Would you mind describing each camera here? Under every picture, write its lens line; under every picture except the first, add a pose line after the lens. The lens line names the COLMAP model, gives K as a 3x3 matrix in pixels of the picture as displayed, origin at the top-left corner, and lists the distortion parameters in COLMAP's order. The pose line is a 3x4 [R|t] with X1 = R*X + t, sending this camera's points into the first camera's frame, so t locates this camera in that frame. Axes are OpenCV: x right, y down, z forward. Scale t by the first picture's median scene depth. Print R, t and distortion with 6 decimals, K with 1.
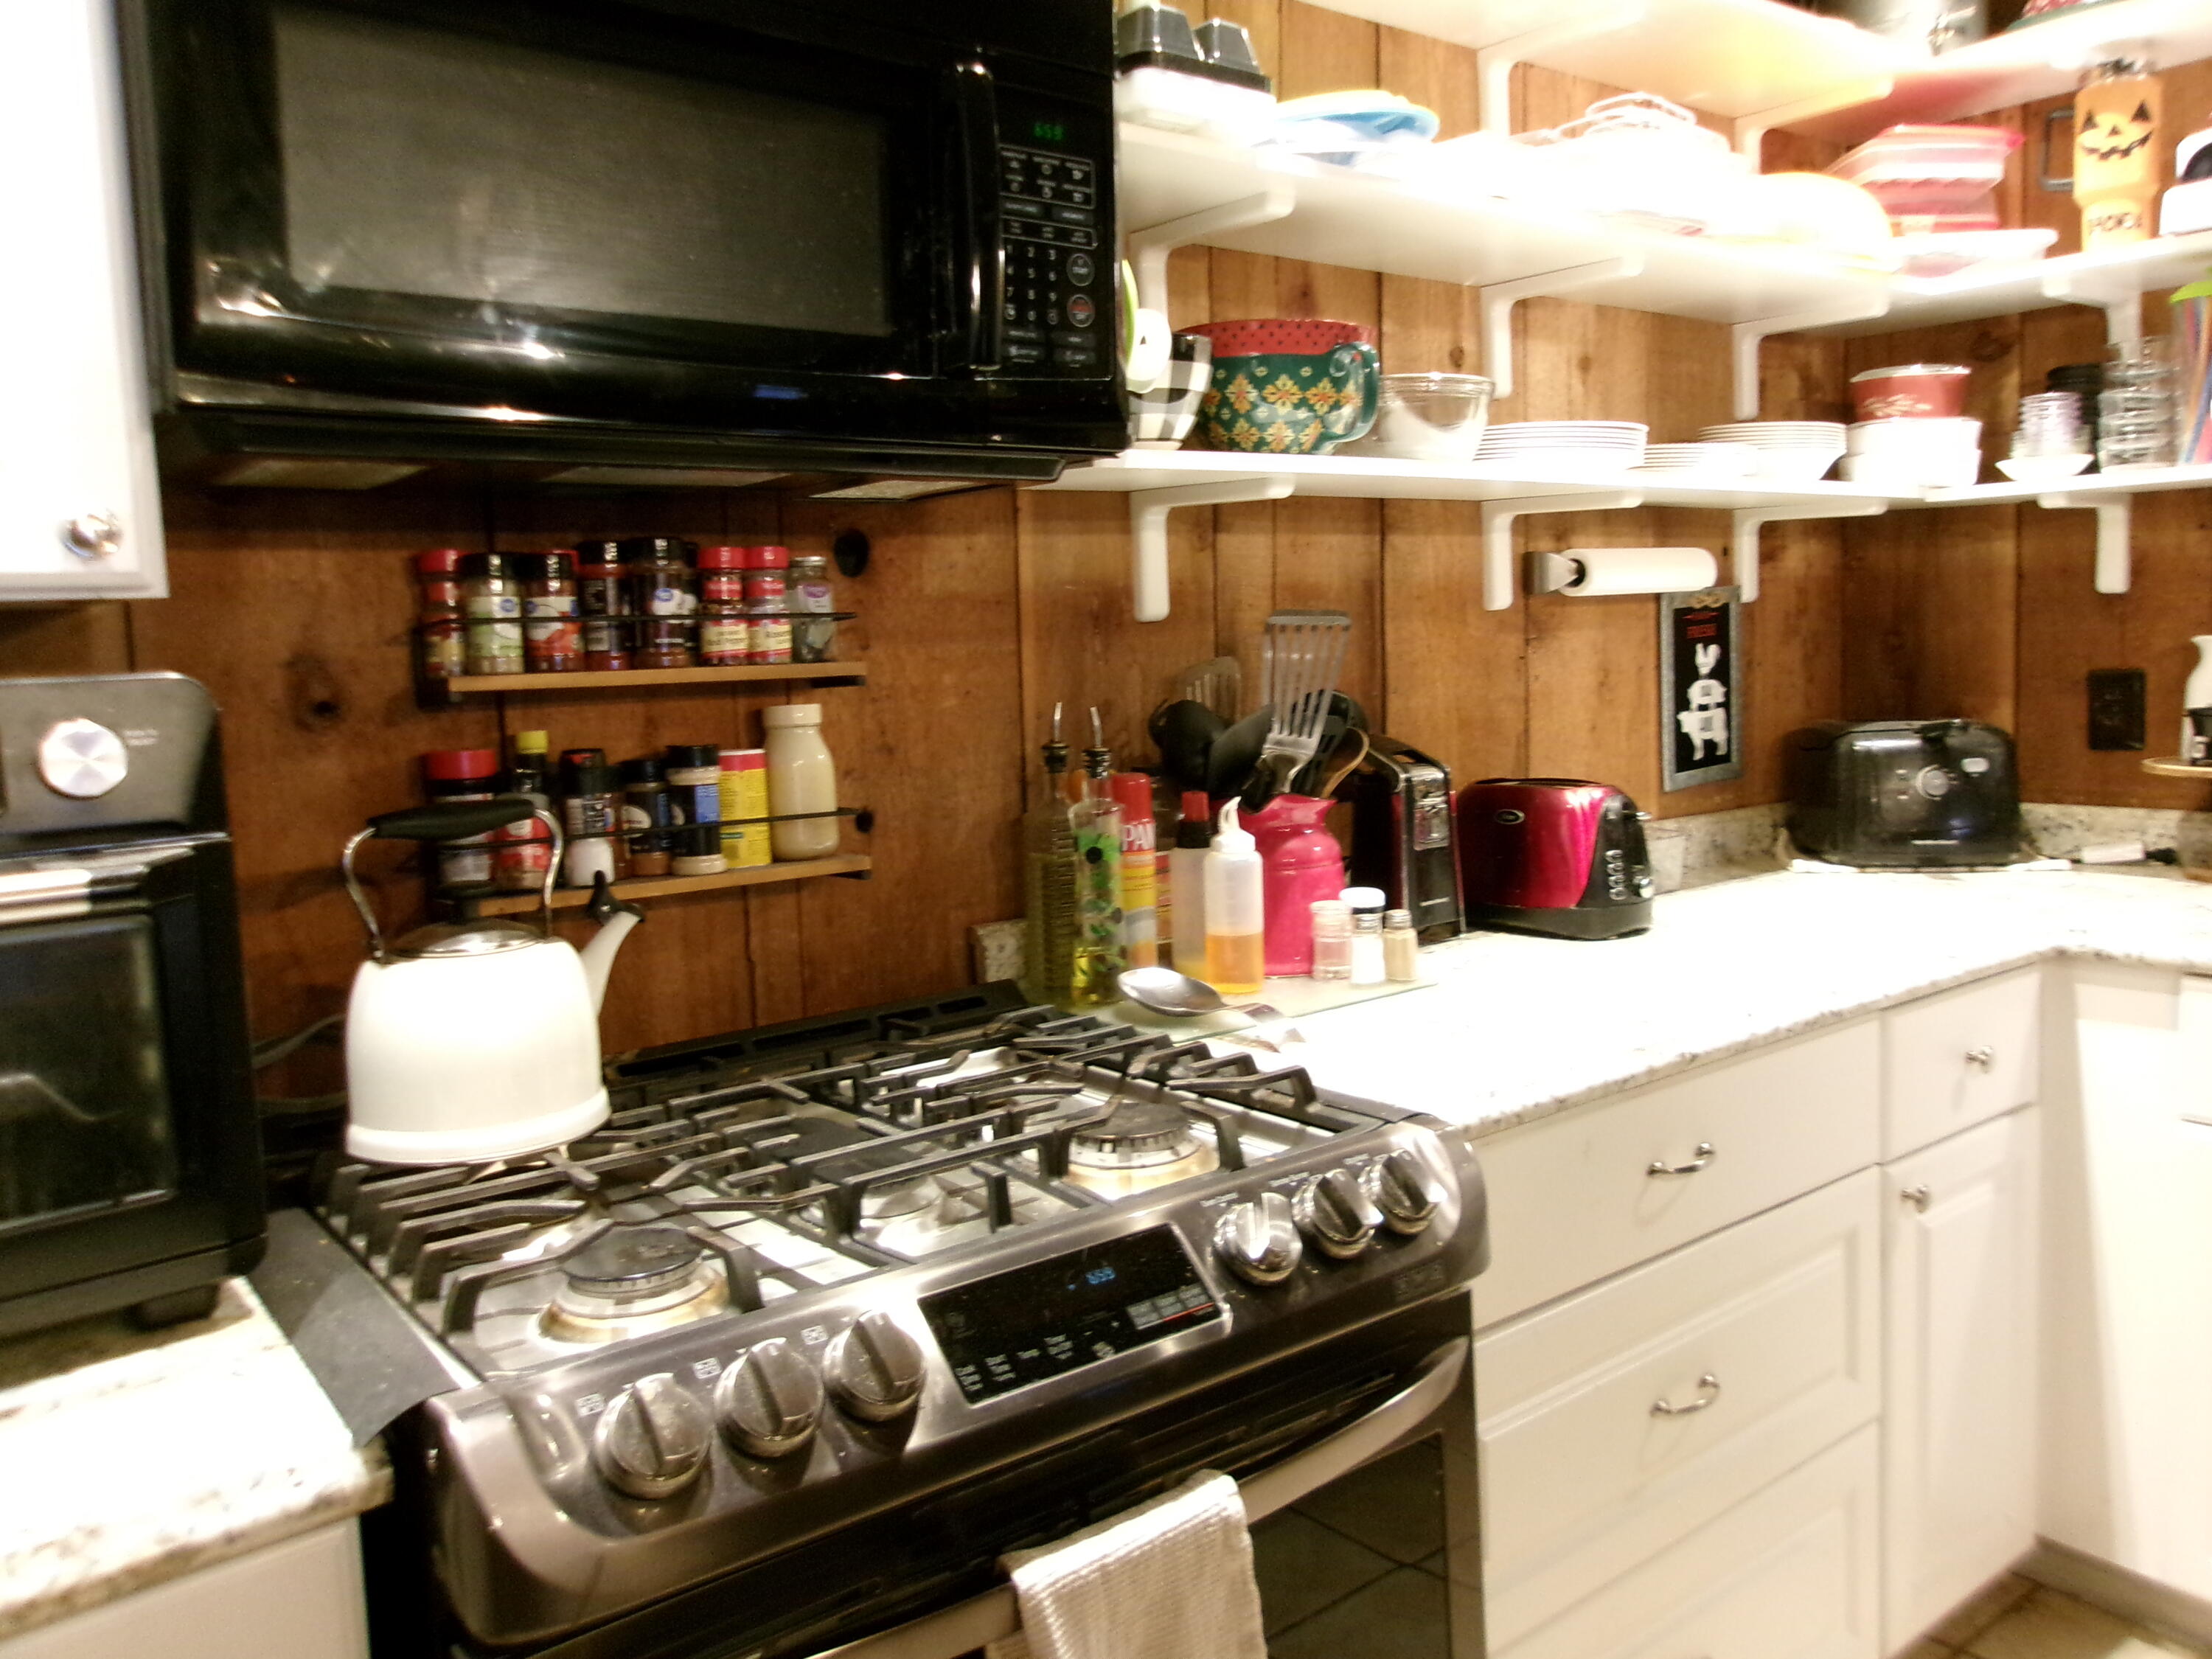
lens RADIAL K [[1714.3, 0, 1103.5], [0, 1714.3, 808.0], [0, 0, 1]] dist [-0.012044, 0.003127]
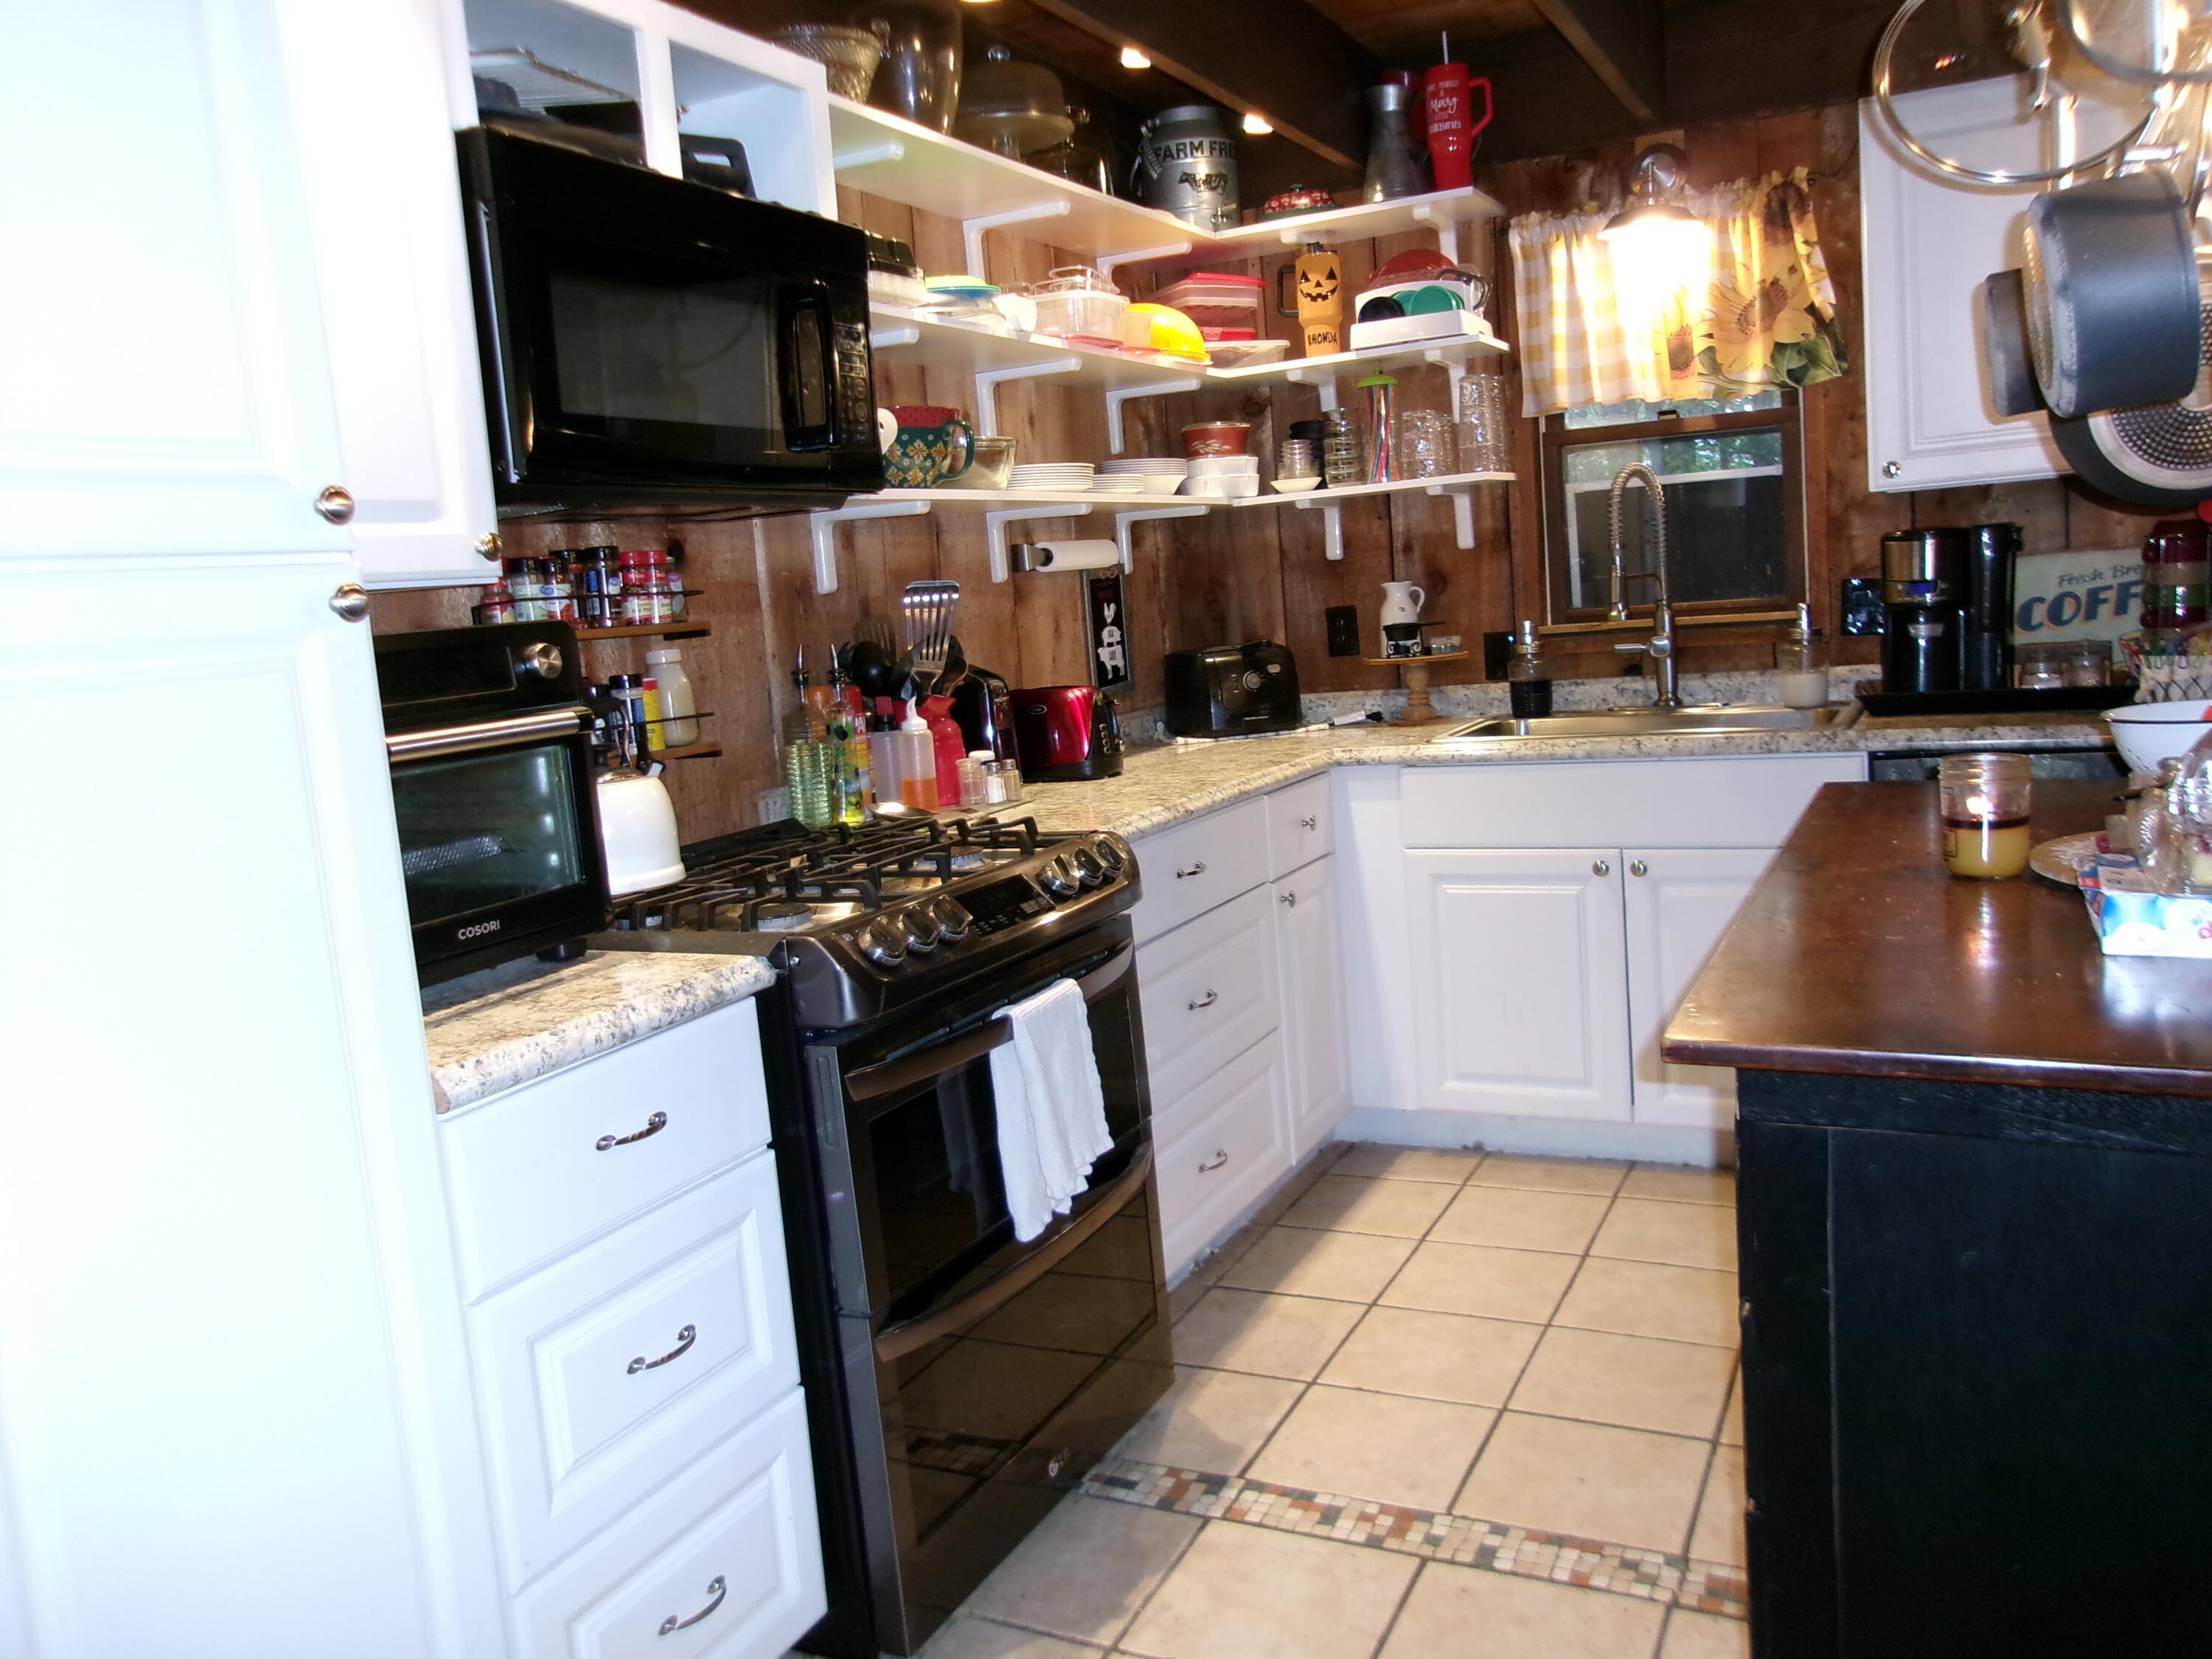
lens RADIAL K [[1733.8, 0, 1106.0], [0, 1733.8, 829.5], [0, 0, 1]] dist [0.000616, 0.001276]
pose [[0.903223, -0.094587, 0.418619, -0.346555], [0.091087, 0.995438, 0.028387, 0.067143], [-0.419395, 0.012491, 0.907718, -0.437003]]
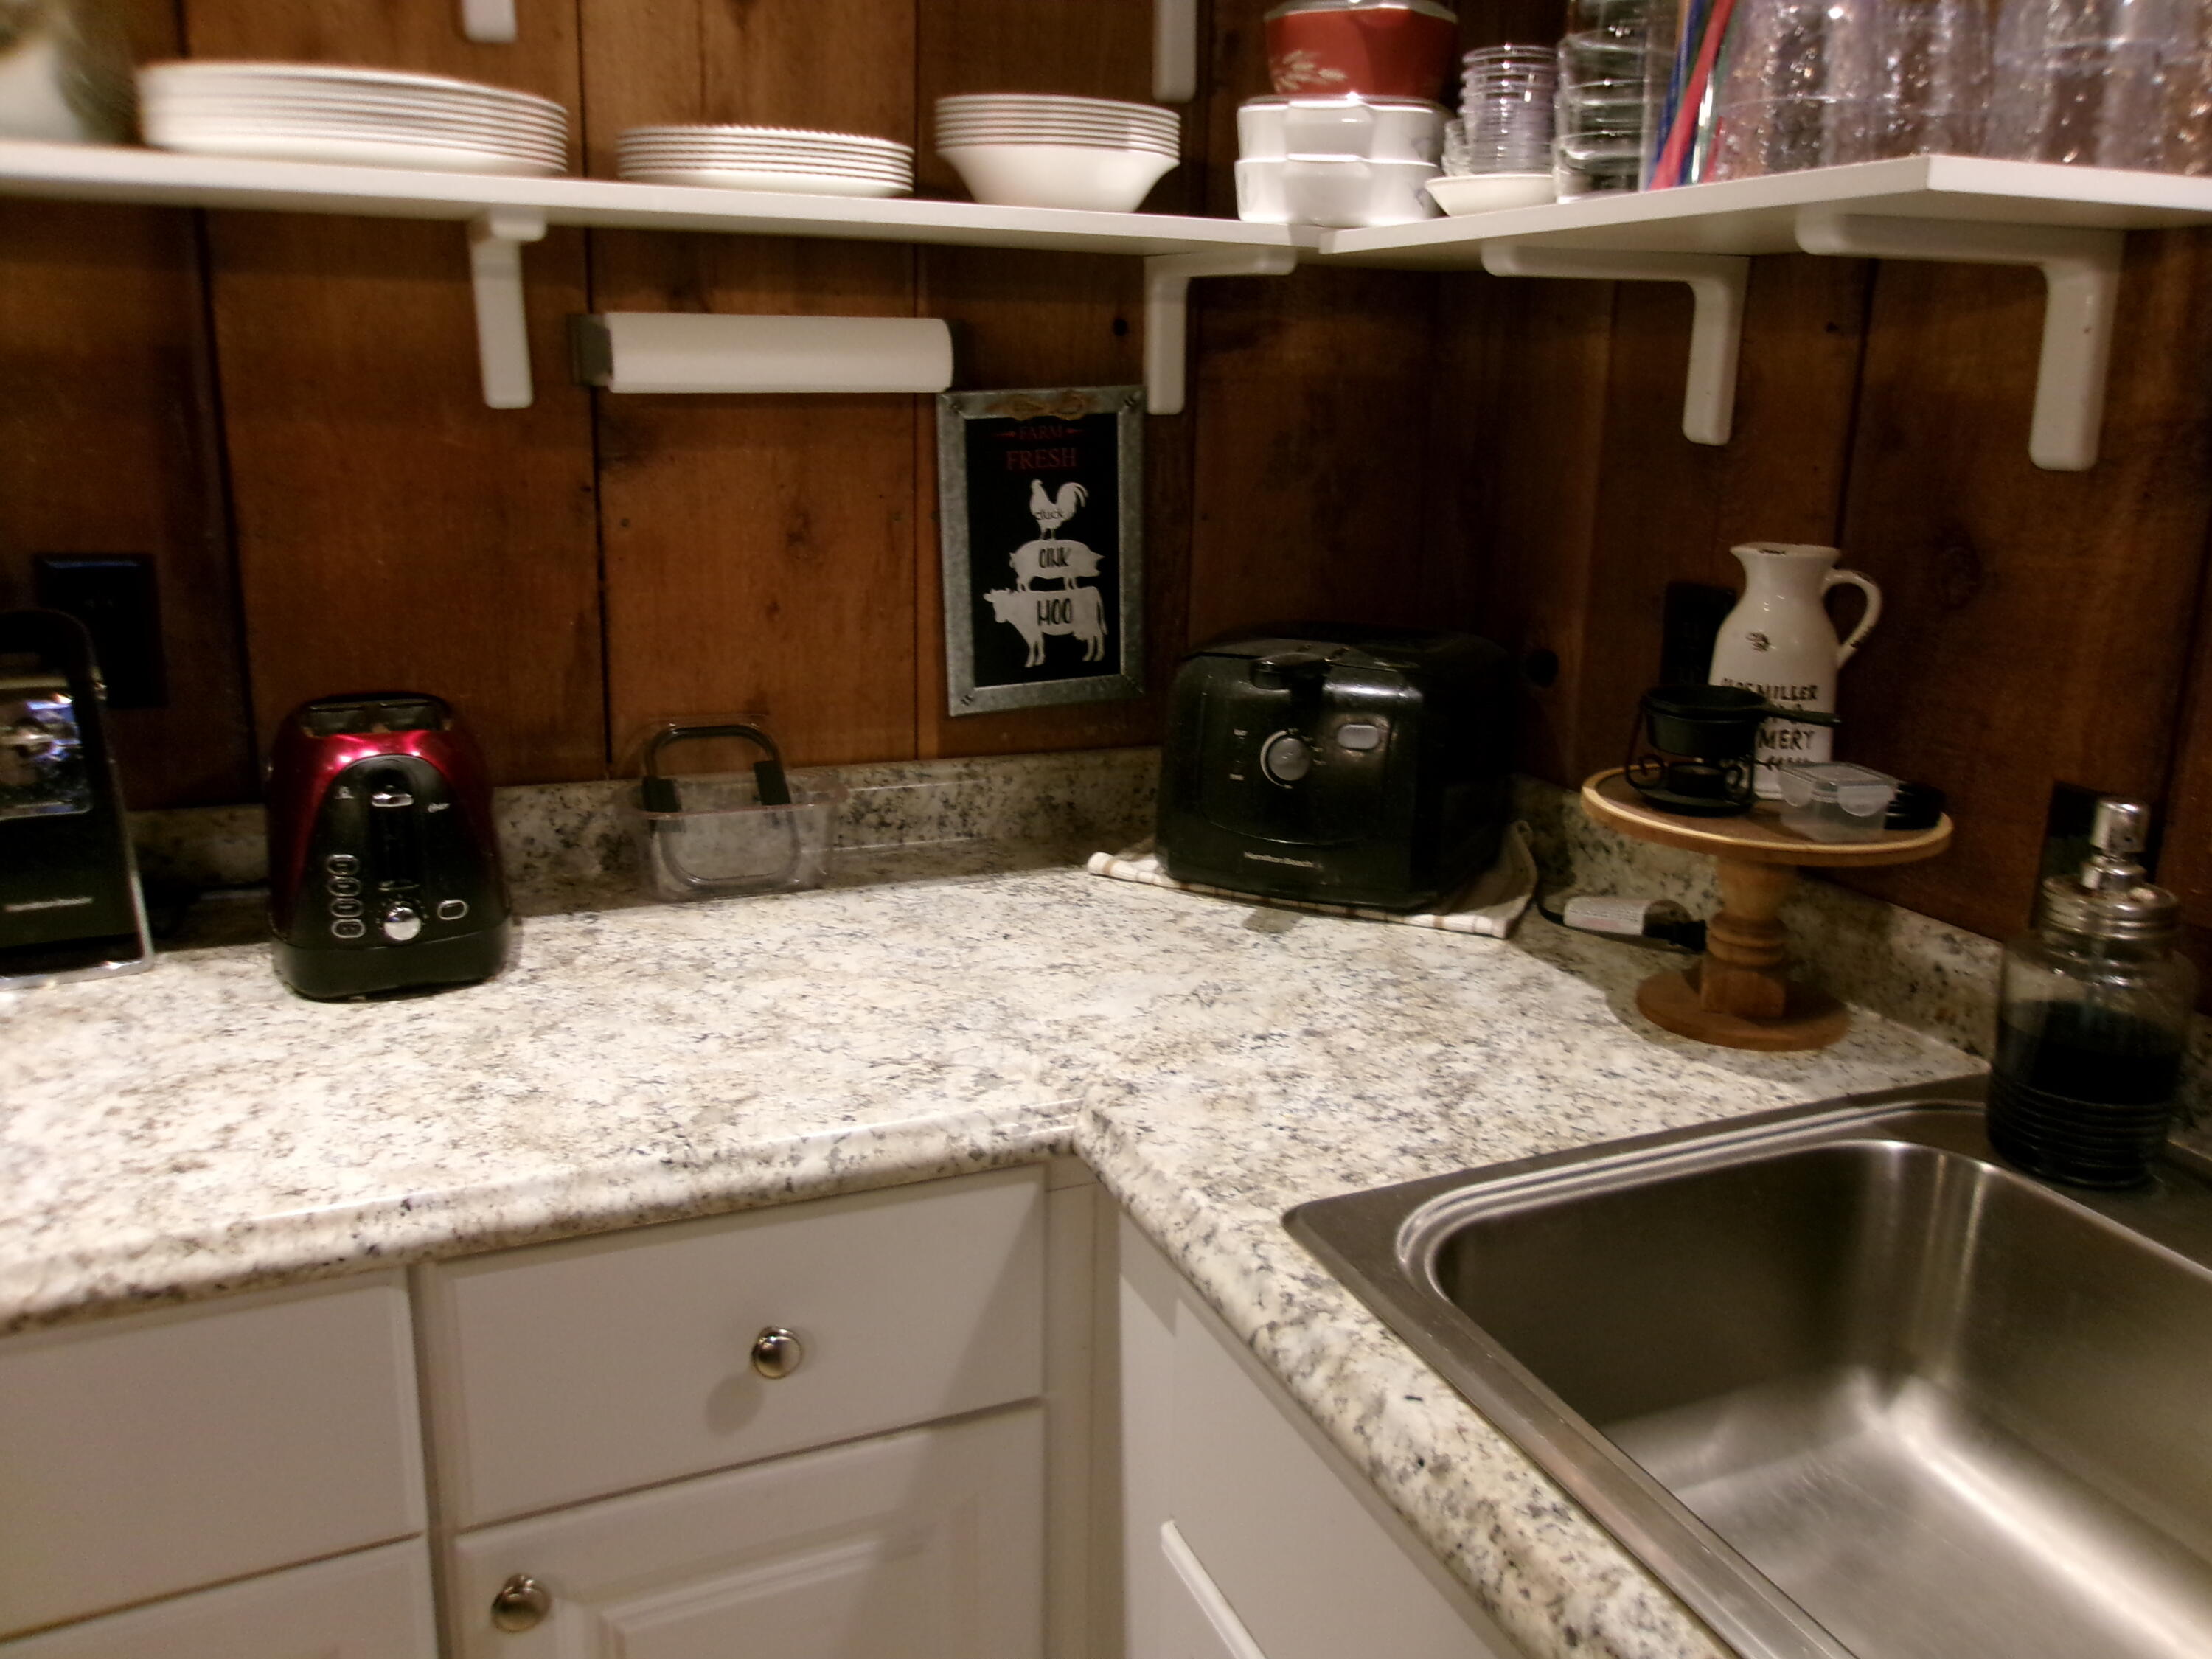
lens RADIAL K [[1714.3, 0, 1103.5], [0, 1714.3, 808.0], [0, 0, 1]] dist [-0.012044, 0.003127]
pose [[0.964626, 0.121257, -0.234081, 0.580373], [-0.084068, 0.983070, 0.162807, -0.090287], [0.249860, -0.137370, 0.958488, 0.439945]]
